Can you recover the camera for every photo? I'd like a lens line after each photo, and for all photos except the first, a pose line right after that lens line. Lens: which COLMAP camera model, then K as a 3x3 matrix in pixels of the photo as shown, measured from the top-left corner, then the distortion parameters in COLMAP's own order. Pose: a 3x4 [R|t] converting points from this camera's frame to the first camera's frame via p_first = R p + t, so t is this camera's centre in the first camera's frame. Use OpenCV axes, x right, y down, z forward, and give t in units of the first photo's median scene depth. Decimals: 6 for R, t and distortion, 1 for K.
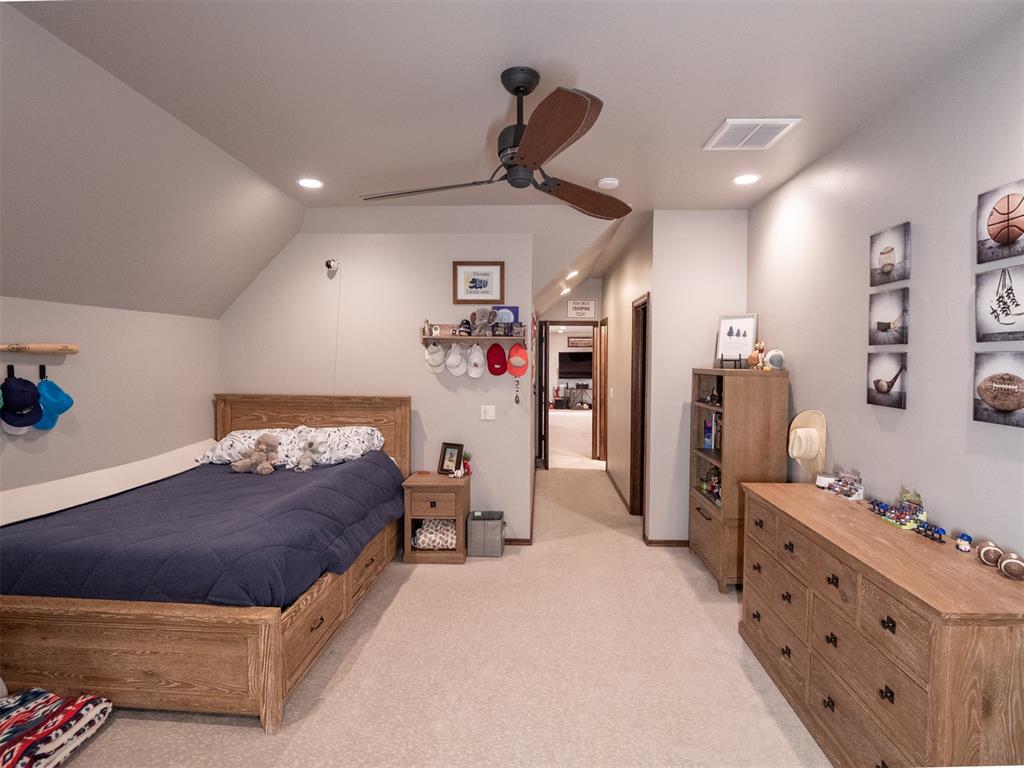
lens RADIAL K [[501.7, 0, 514.6], [0, 501.7, 378.7], [0, 0, 1]] dist [-0.003374, -0.001297]
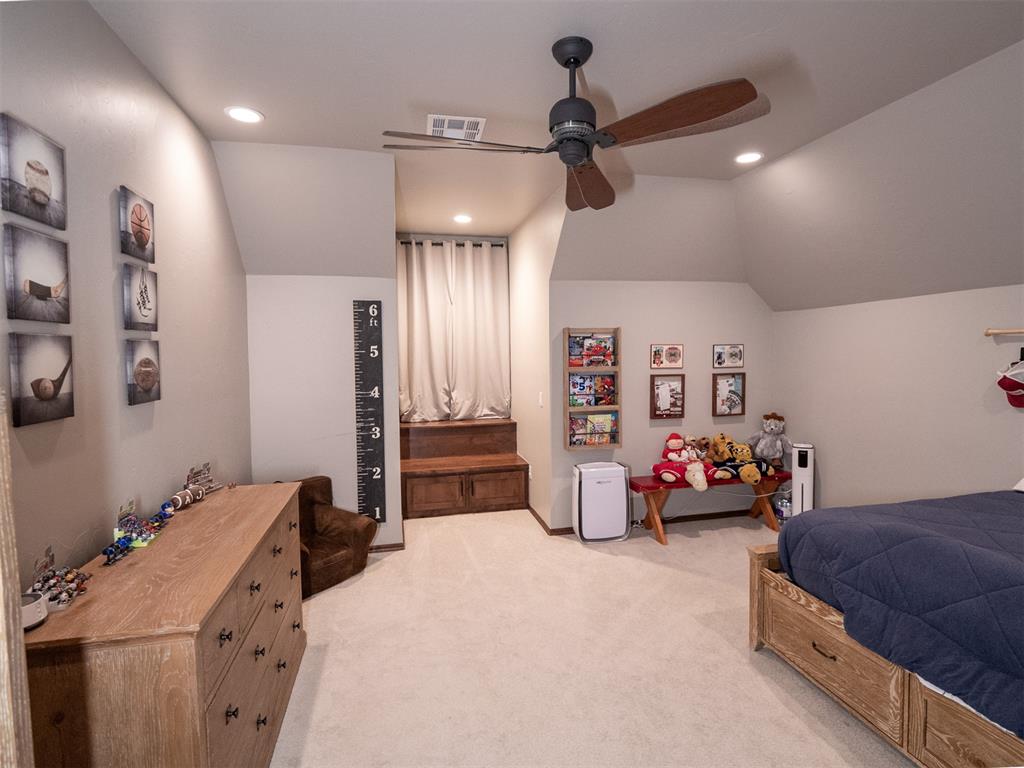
lens RADIAL K [[501.7, 0, 512.8], [0, 501.7, 378.8], [0, 0, 1]] dist [-0.003374, -0.001297]
pose [[-0.960991, 0.032961, -0.274607, 0.366576], [0.005441, 0.994934, 0.100379, -0.057381], [0.276524, 0.094969, -0.956303, 1.803427]]
